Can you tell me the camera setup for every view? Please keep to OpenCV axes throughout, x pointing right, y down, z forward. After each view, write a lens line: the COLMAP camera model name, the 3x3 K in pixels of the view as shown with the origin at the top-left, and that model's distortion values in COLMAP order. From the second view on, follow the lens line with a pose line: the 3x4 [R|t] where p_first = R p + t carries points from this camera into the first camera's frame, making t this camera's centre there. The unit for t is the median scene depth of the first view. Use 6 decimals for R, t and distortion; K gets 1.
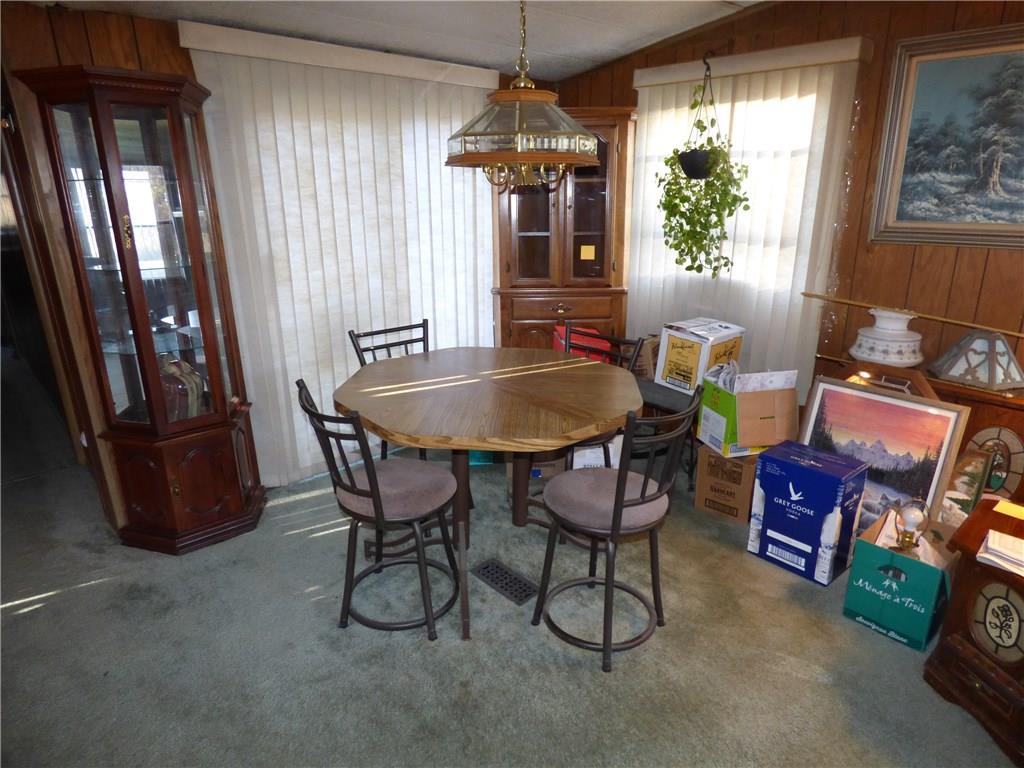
lens RADIAL K [[610.3, 0, 512.0], [0, 610.3, 384.0], [0, 0, 1]] dist [-0.017618, -0.000068]
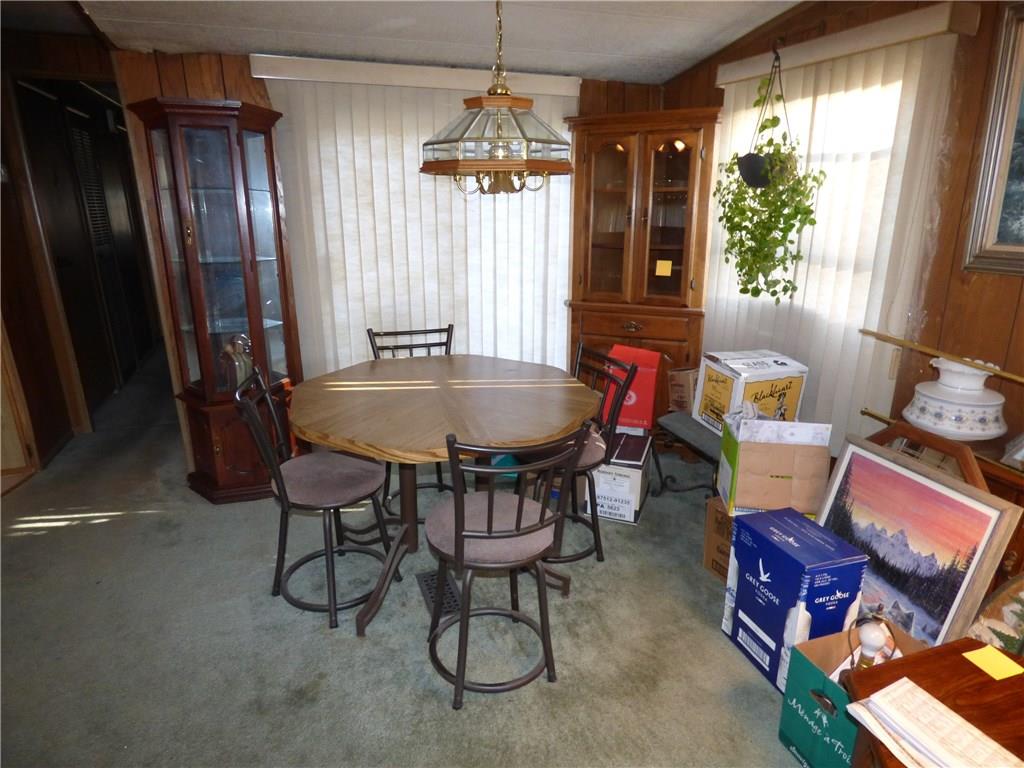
lens RADIAL K [[610.3, 0, 512.0], [0, 610.3, 384.0], [0, 0, 1]] dist [-0.017618, -0.000068]
pose [[0.920244, 0.117322, -0.373344, 0.353009], [-0.123134, 0.992355, 0.008334, -0.028986], [0.371468, 0.038302, 0.927655, 0.094261]]
